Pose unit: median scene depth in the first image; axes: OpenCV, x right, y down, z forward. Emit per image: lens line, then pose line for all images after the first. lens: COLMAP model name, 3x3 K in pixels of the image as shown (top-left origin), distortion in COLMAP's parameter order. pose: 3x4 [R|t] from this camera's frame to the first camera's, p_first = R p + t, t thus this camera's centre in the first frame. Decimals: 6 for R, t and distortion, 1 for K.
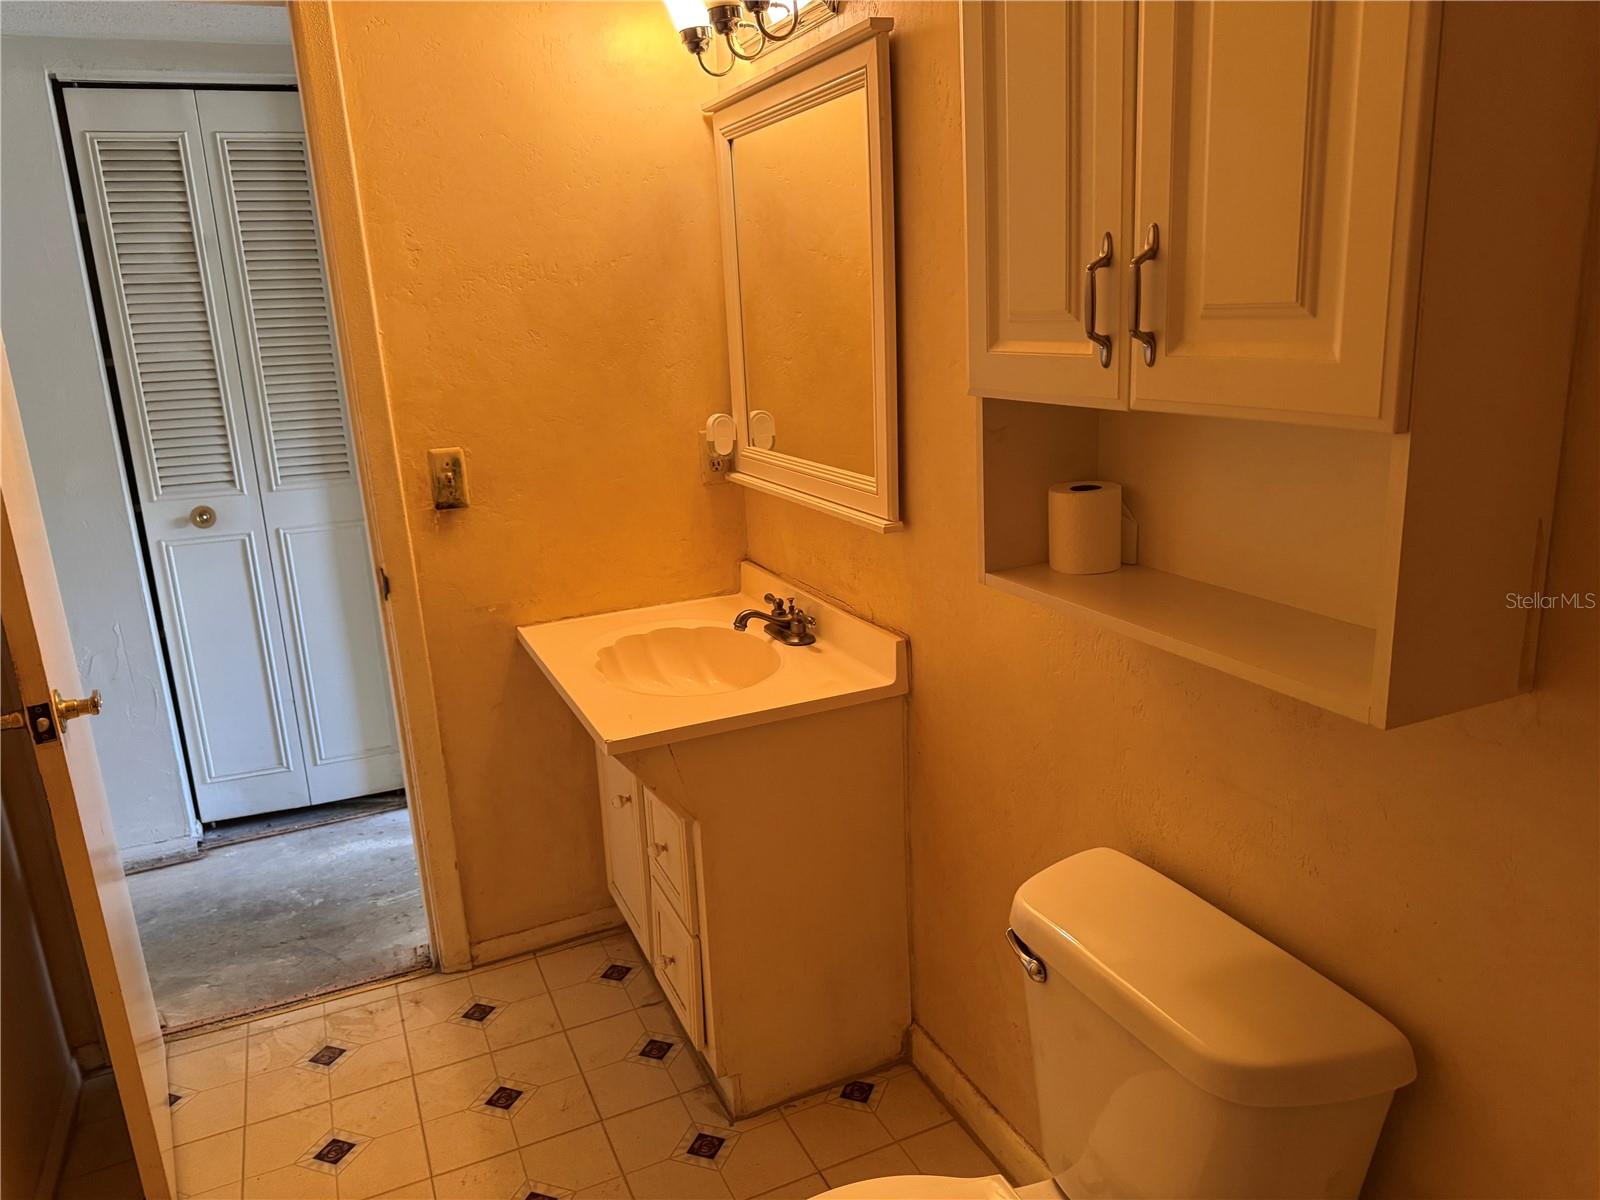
lens RADIAL K [[1134.3, 0, 797.2], [0, 1134.3, 600.0], [0, 0, 1]] dist [0.022354, -0.003006]
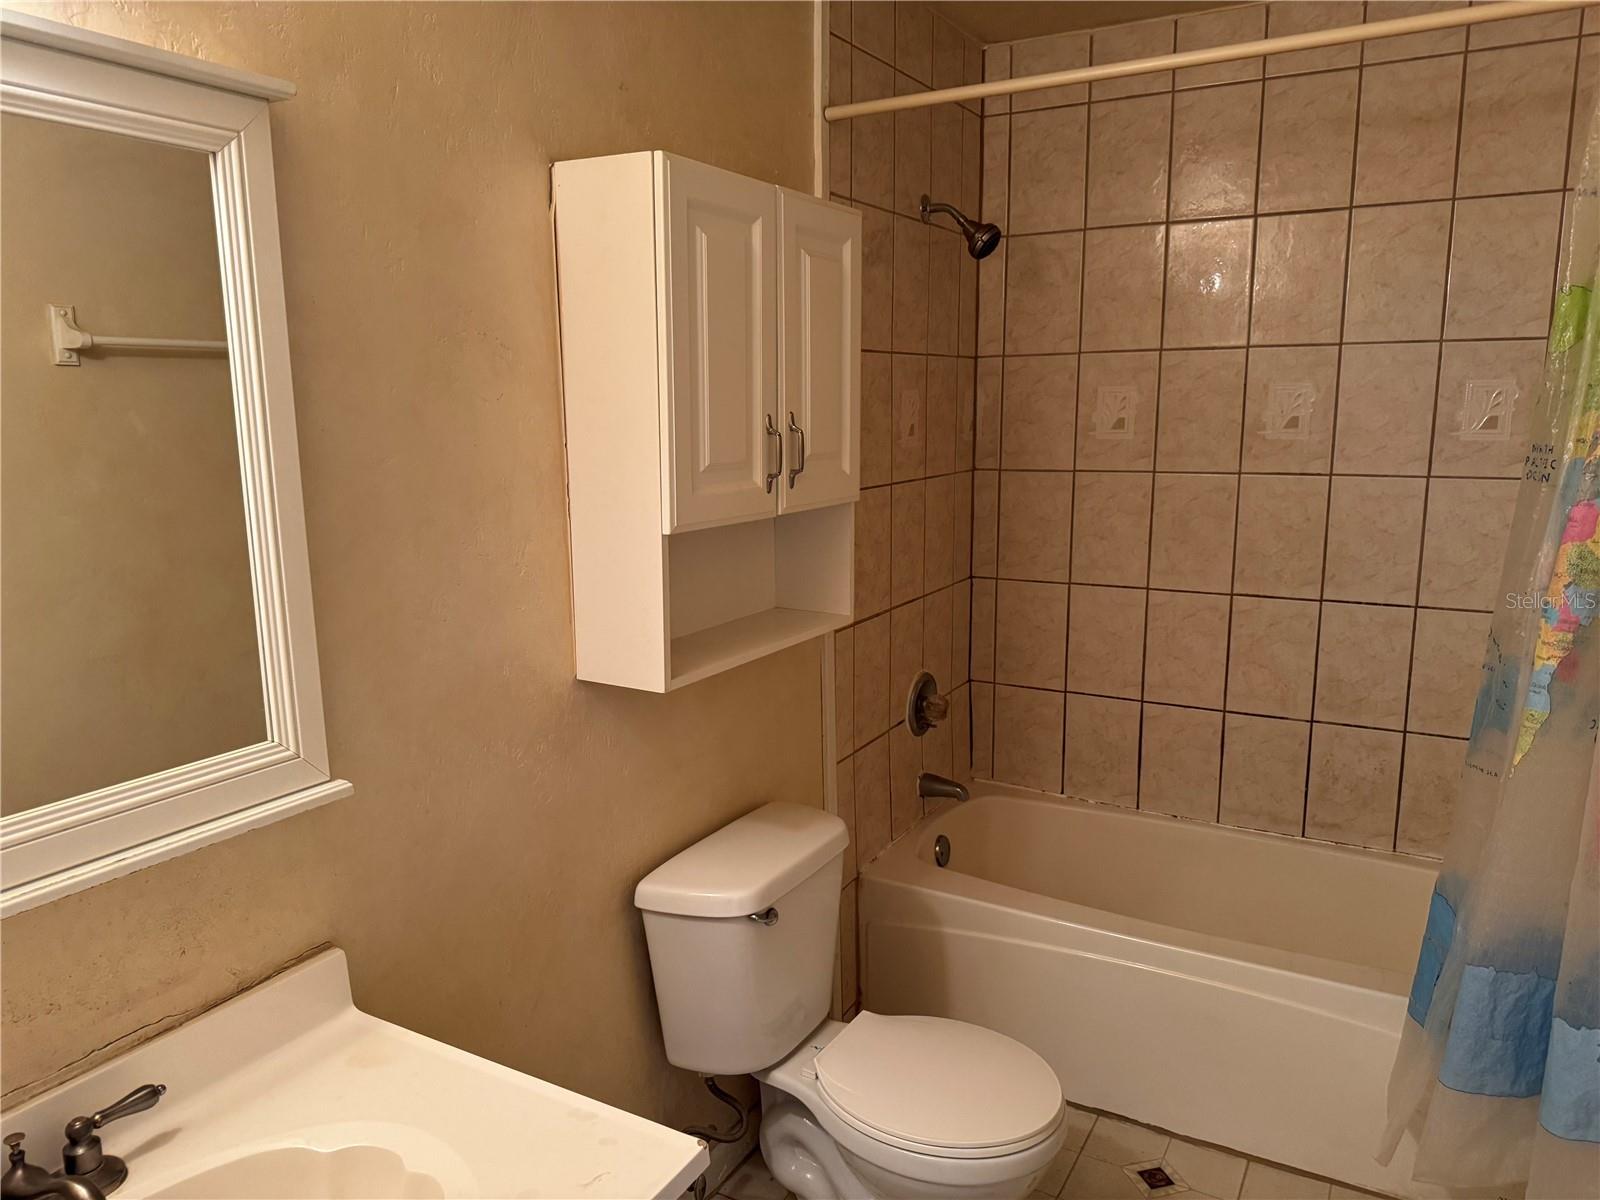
lens RADIAL K [[1134.3, 0, 797.2], [0, 1134.3, 600.0], [0, 0, 1]] dist [0.022354, -0.003006]
pose [[-0.584853, -0.096698, 0.805355, -0.562634], [0.229413, 0.932611, 0.278579, -0.269123], [-0.778021, 0.347687, -0.523257, 1.000638]]
